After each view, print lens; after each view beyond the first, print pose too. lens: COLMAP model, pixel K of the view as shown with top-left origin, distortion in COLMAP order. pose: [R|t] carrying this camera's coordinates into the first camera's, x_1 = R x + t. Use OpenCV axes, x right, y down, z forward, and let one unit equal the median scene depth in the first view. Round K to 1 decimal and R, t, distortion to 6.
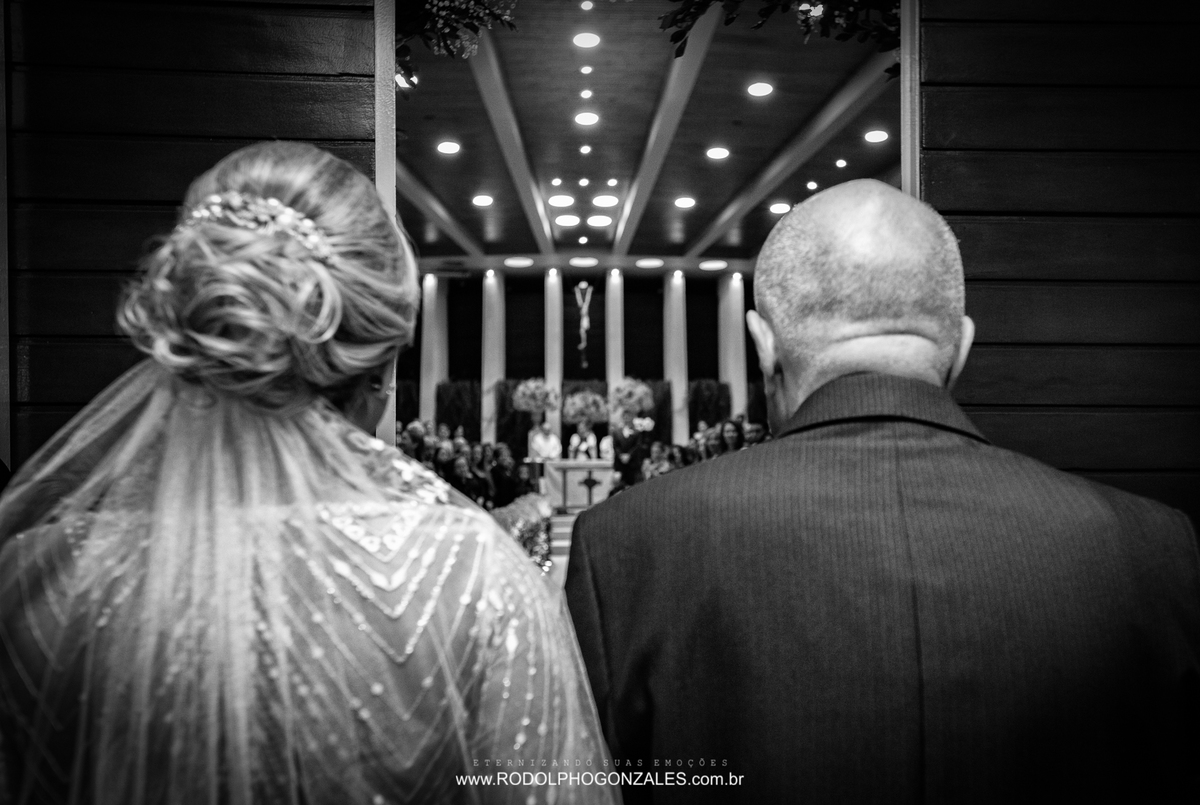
lens RADIAL K [[1171.8, 0, 600.0], [0, 1171.8, 402.5], [0, 0, 1]] dist [0.080393, 0.000188]
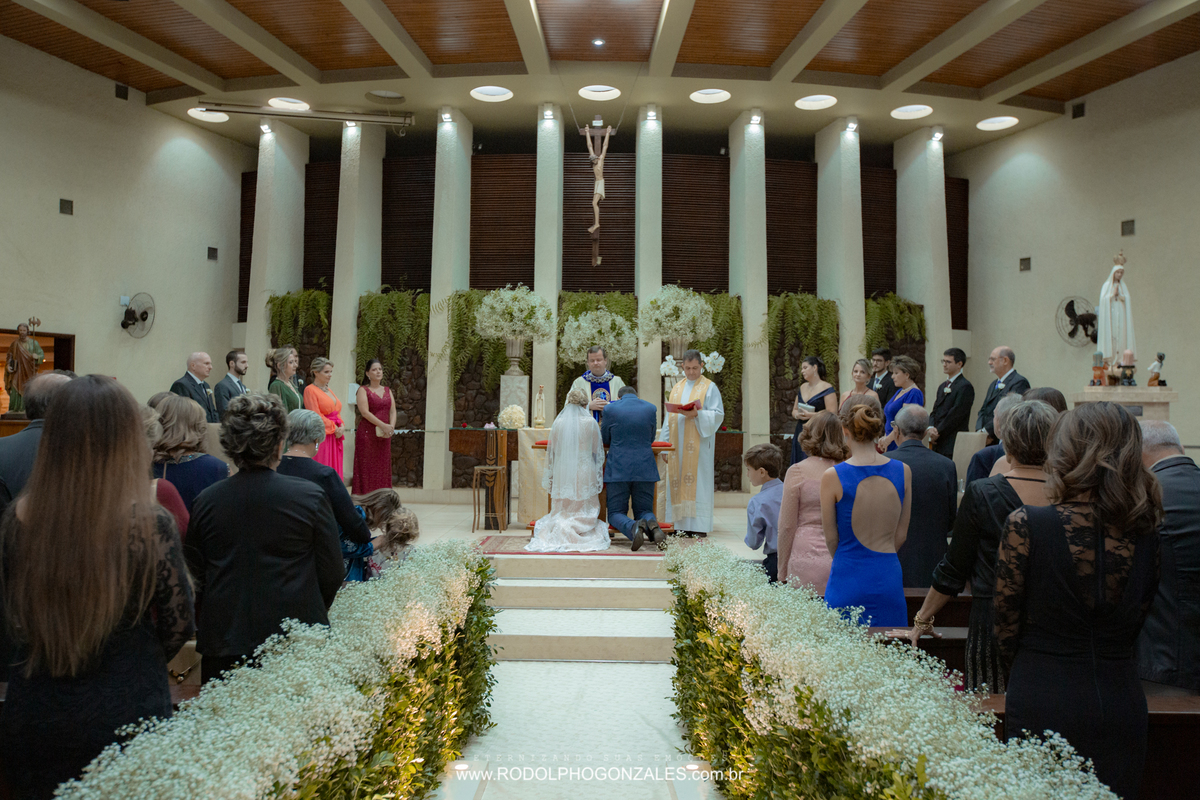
lens RADIAL K [[1099.5, 0, 577.5], [0, 1099.5, 363.1], [0, 0, 1]] dist [0.073122, 0.000803]
pose [[0.999182, 0.014609, -0.037709, -0.001755], [-0.014336, 0.999869, 0.007488, 0.013774], [0.037813, -0.006941, 0.999261, 0.437252]]
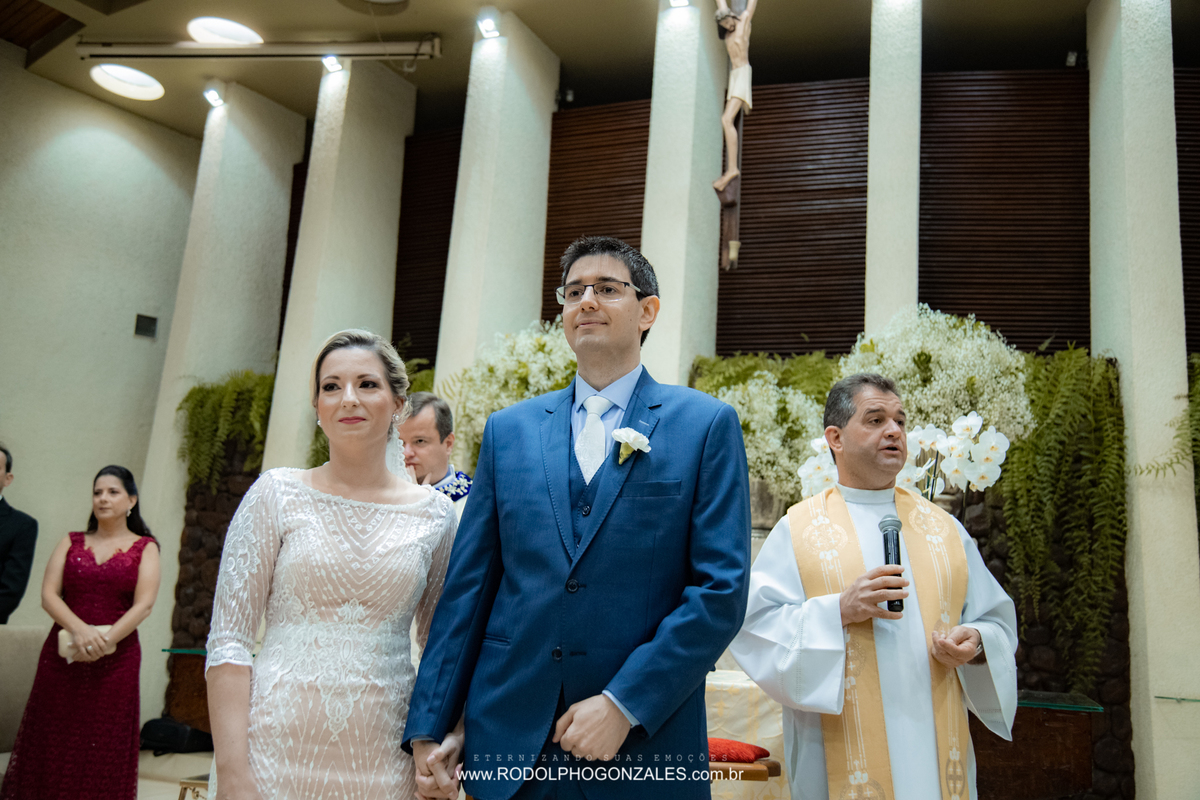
lens RADIAL K [[1287.0, 0, 600.0], [0, 1287.0, 400.0], [0, 0, 1]] dist [0.074282, 0.002736]
pose [[0.954565, -0.000810, -0.298003, 0.038347], [-0.035291, 0.992652, -0.115742, 0.028193], [0.295907, 0.121000, 0.947522, 0.714203]]
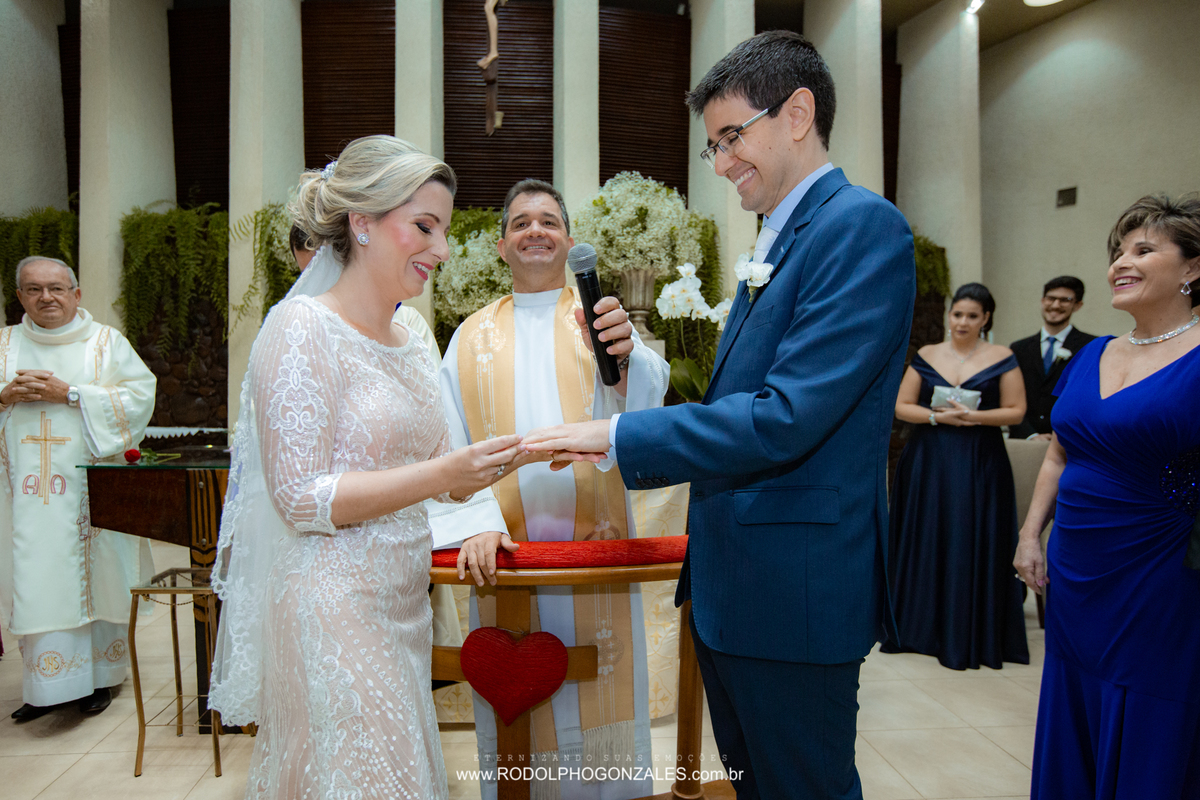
lens RADIAL K [[732.3, 0, 569.2], [0, 732.3, 469.2], [0, 0, 1]] dist [-0.052611, 0.053243]
pose [[0.997464, 0.004322, 0.071048, -0.006635], [-0.016044, 0.986121, 0.165250, 0.025797], [-0.069348, -0.165971, 0.983689, 0.760287]]
